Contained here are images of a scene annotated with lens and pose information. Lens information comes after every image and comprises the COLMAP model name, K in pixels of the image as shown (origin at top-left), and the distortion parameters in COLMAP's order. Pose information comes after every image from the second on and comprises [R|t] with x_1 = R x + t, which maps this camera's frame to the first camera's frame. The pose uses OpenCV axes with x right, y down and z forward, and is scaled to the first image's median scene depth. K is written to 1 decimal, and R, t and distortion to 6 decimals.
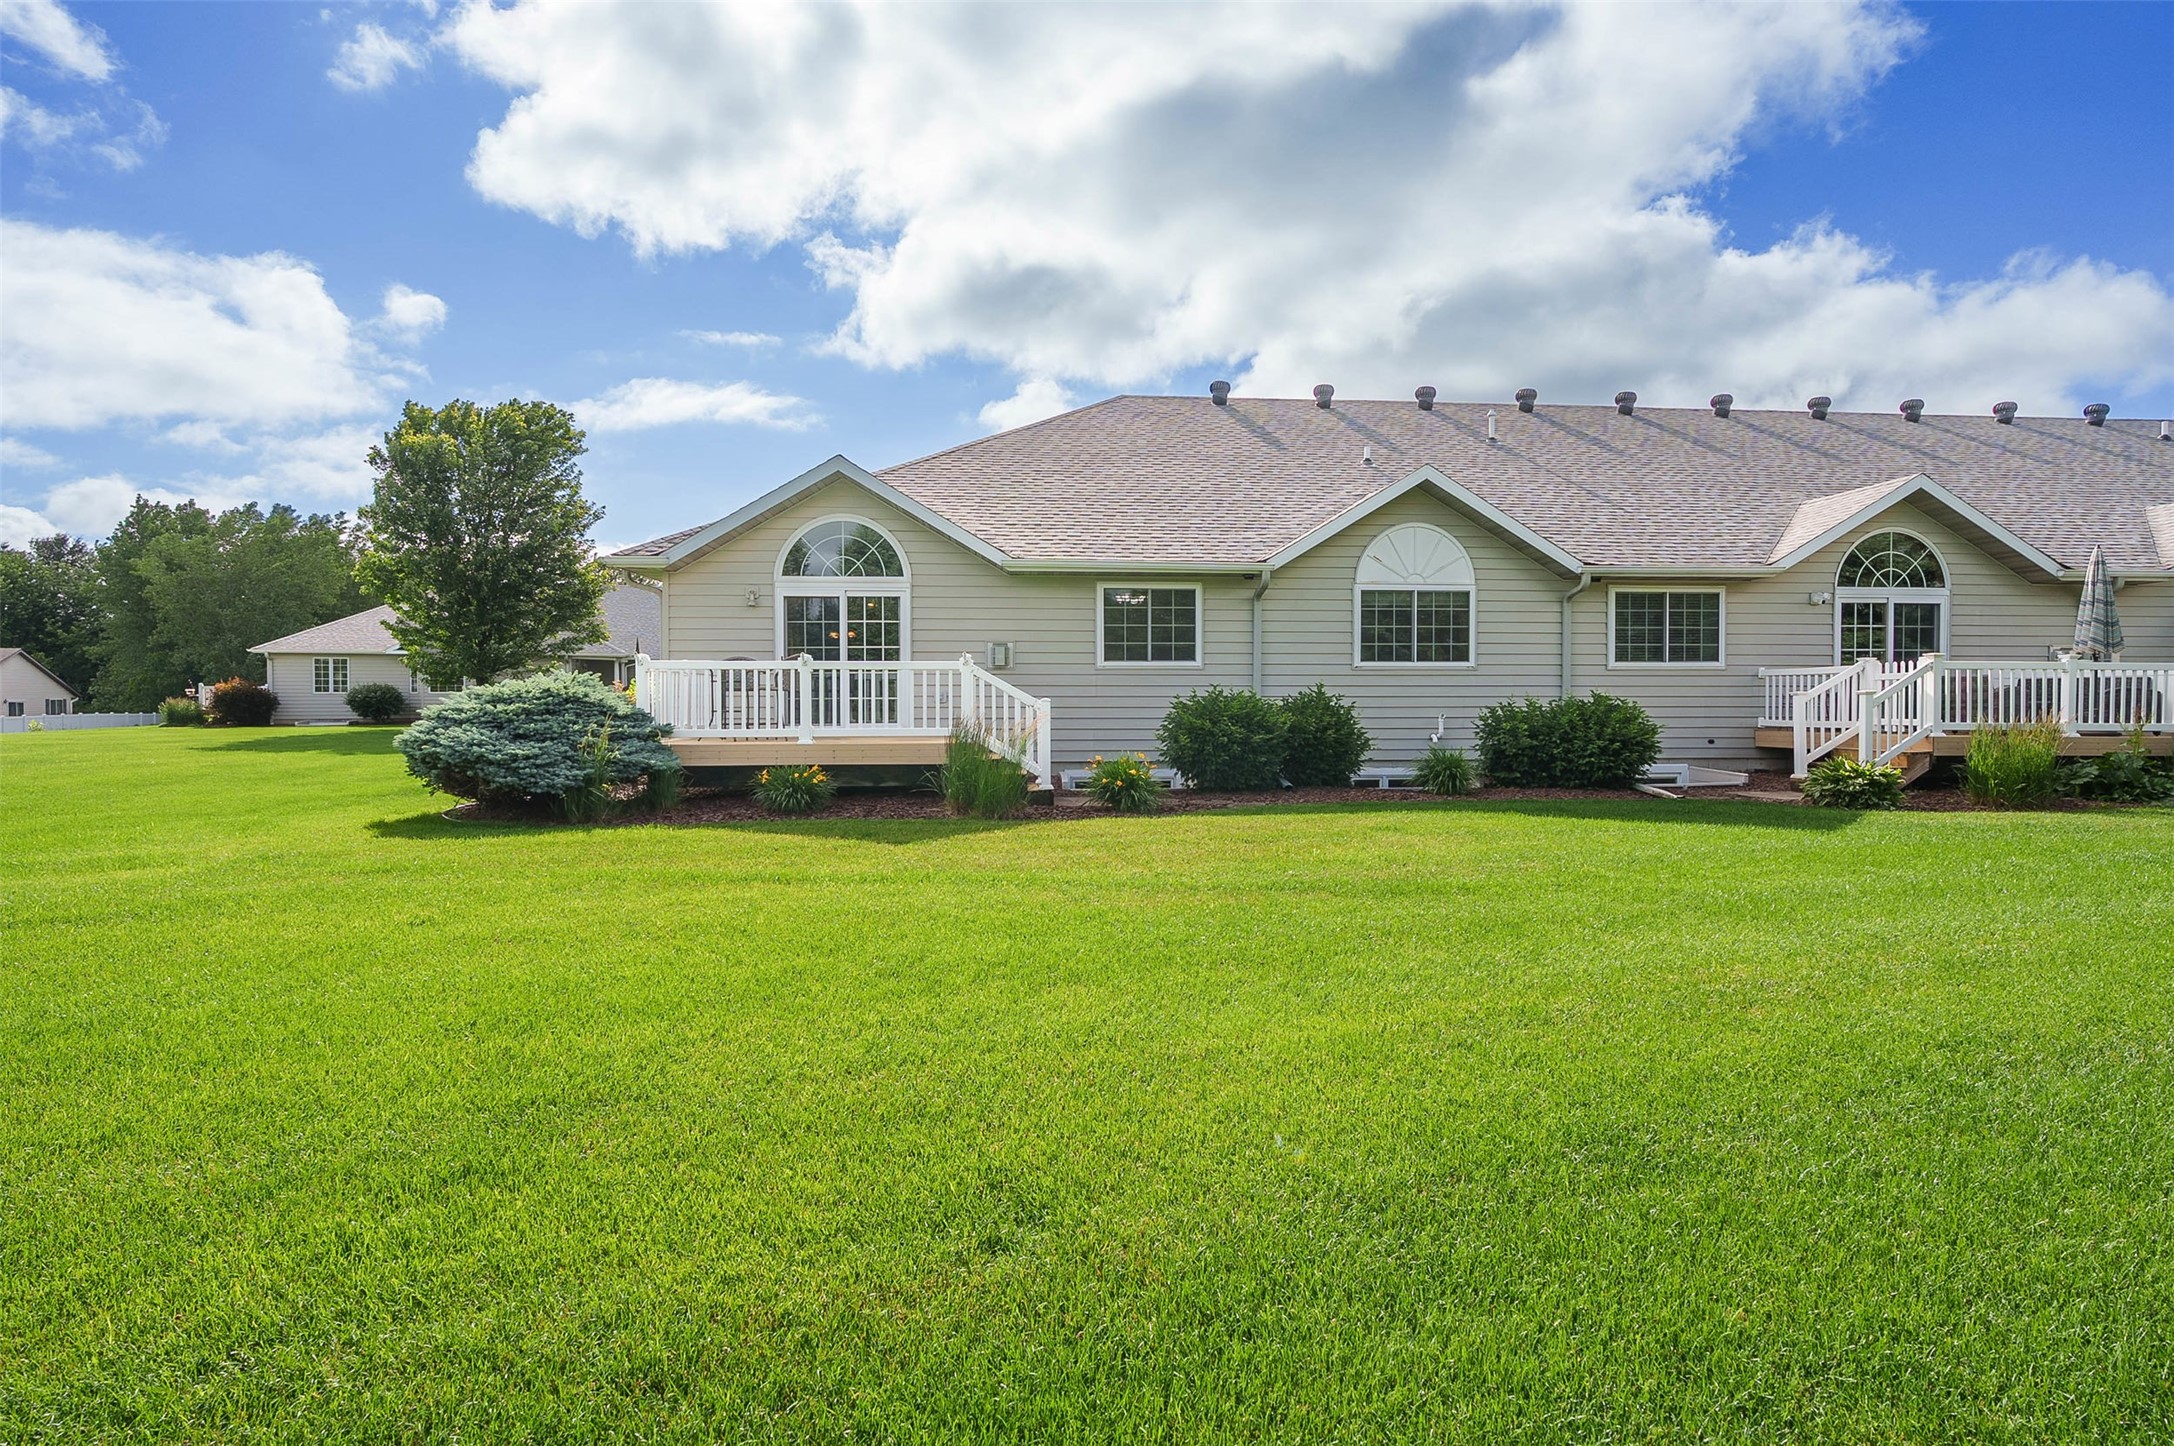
lens RADIAL K [[988.1, 0, 1078.6], [0, 988.1, 720.6], [0, 0, 1]] dist [-0.001198, 0.000032]
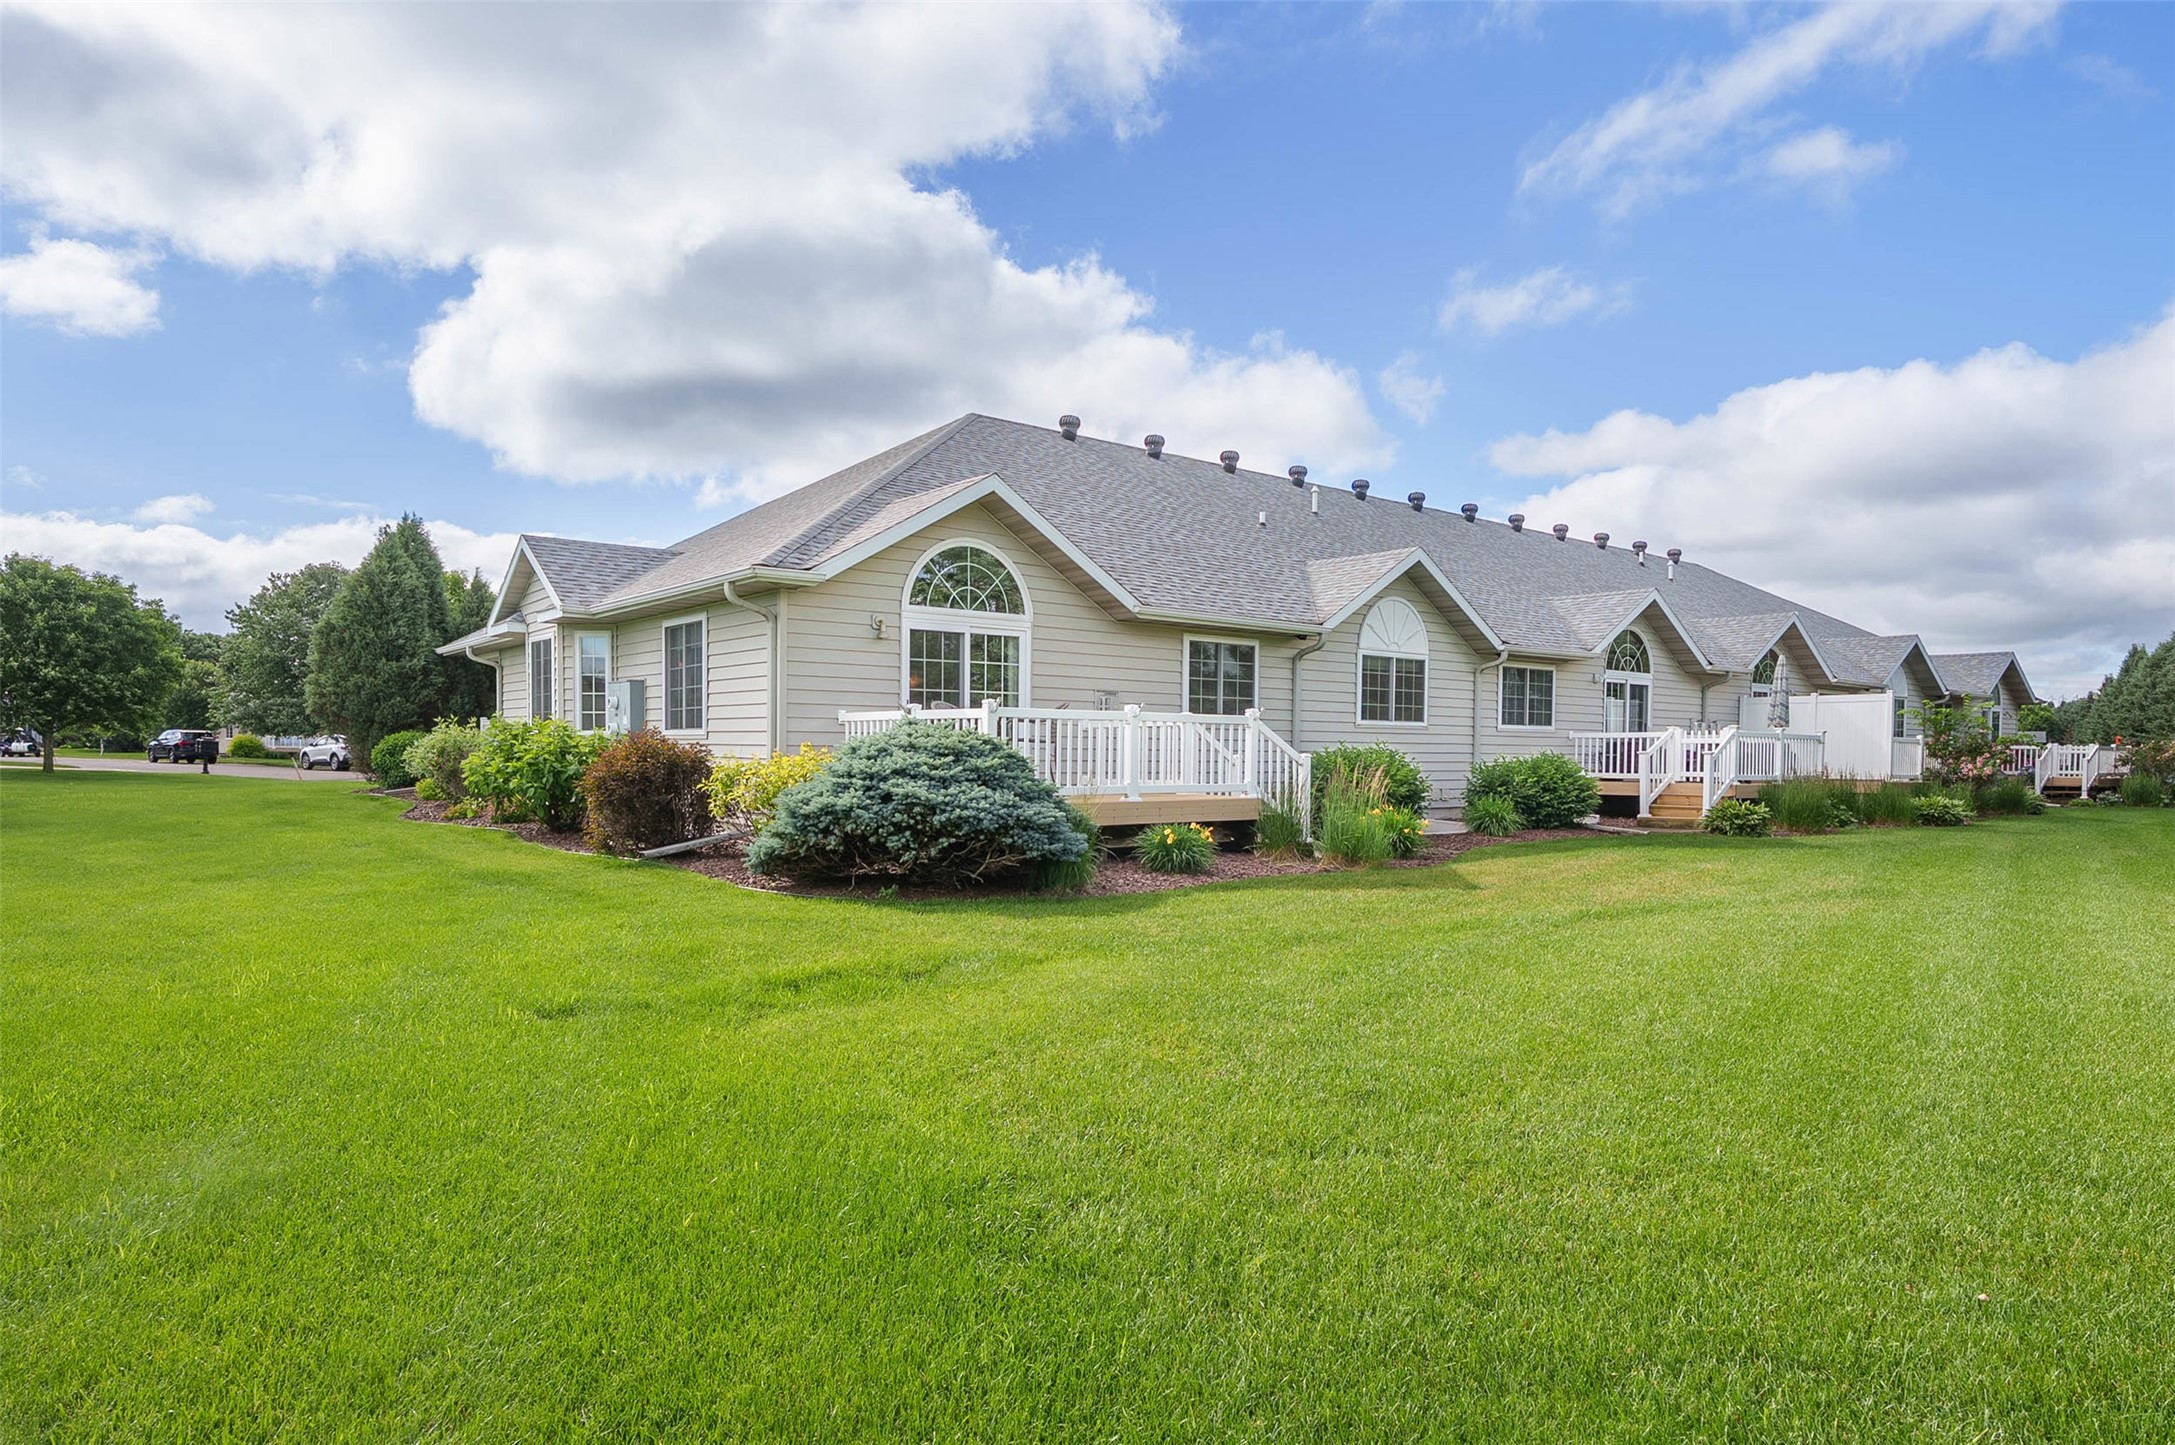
lens RADIAL K [[1259.4, 0, 1087.5], [0, 1259.4, 722.5], [0, 0, 1]] dist [0.001491, 0.000029]
pose [[0.825003, 0.021499, 0.564719, -0.760391], [-0.001573, 0.999360, -0.035749, -0.006931], [-0.565126, 0.028605, 0.824509, 0.026624]]
